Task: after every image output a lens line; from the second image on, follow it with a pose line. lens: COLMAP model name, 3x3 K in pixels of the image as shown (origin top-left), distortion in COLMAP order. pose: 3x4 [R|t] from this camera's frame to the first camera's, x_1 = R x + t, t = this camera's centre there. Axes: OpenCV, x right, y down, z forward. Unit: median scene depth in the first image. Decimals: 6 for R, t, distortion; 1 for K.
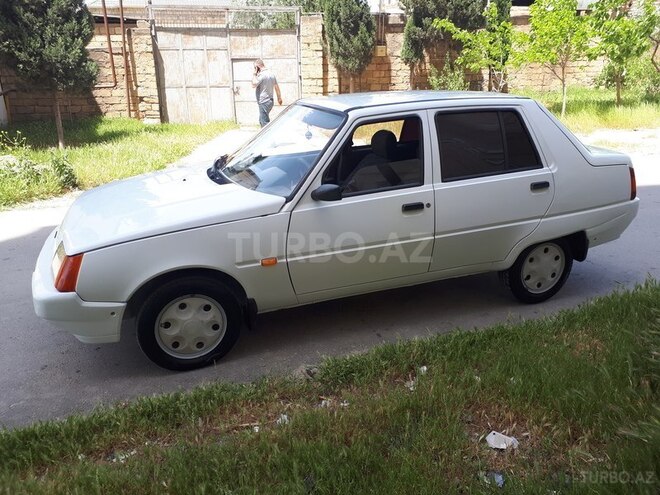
lens RADIAL K [[522.2, 0, 330.0], [0, 522.2, 247.5], [0, 0, 1]] dist [0.004375, 0.002445]
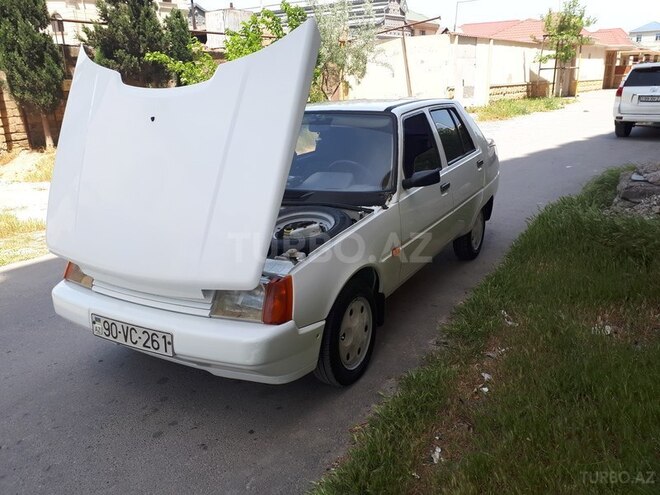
lens RADIAL K [[522.2, 0, 330.0], [0, 522.2, 247.5], [0, 0, 1]] dist [0.004375, 0.002445]
pose [[0.784323, -0.198103, 0.587871, -0.152683], [0.236613, 0.971533, 0.011707, -0.004191], [-0.573455, 0.129916, 0.808870, 0.043053]]
